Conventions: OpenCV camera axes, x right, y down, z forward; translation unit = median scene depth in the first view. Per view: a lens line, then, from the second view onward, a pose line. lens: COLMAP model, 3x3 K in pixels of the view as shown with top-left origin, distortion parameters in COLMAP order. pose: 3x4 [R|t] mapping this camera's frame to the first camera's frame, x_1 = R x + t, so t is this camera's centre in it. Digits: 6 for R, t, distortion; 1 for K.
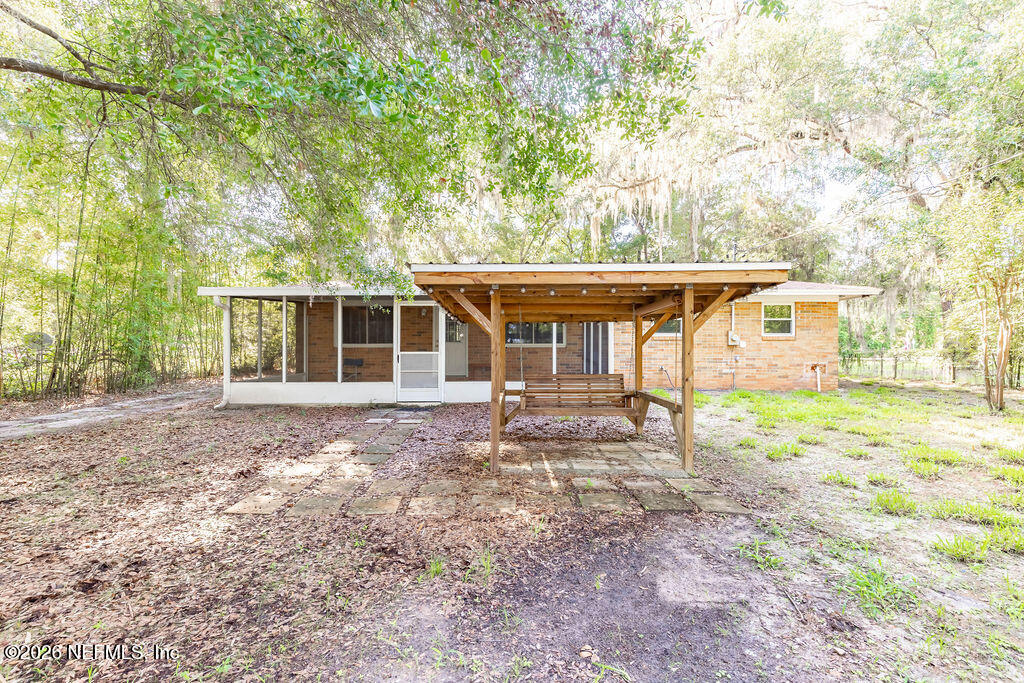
lens RADIAL K [[466.6, 0, 515.4], [0, 466.6, 341.6], [0, 0, 1]] dist [0.014251, -0.003470]
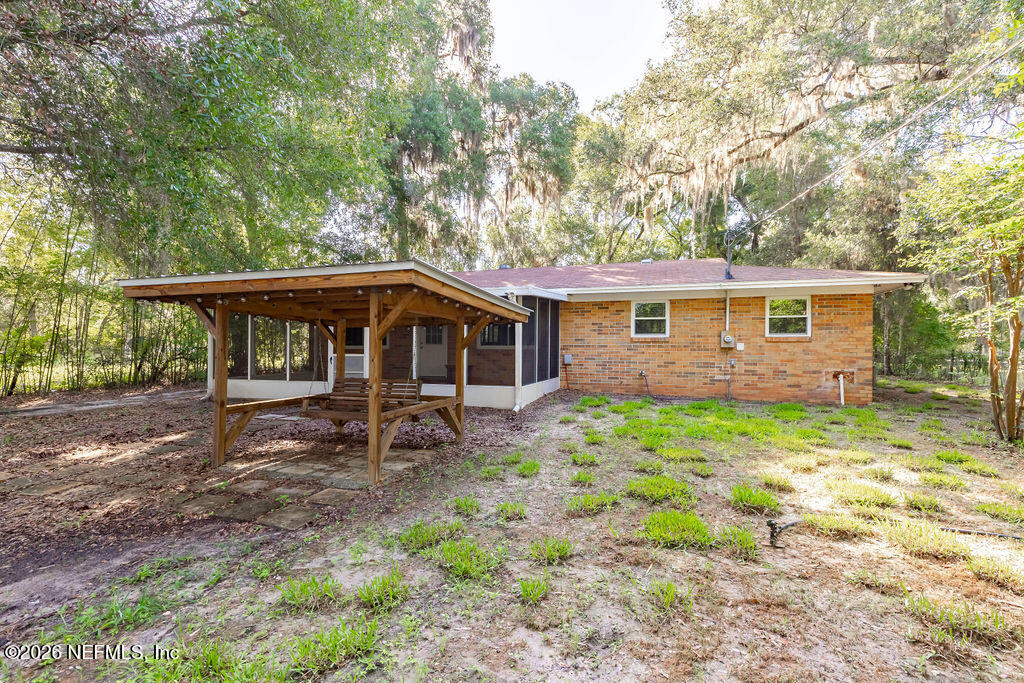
lens RADIAL K [[466.6, 0, 515.3], [0, 466.6, 340.2], [0, 0, 1]] dist [0.014251, -0.003470]
pose [[0.953954, -0.002984, -0.299937, 0.483635], [0.002269, 0.999994, -0.002735, -0.005978], [0.299944, 0.001929, 0.953955, 0.089938]]
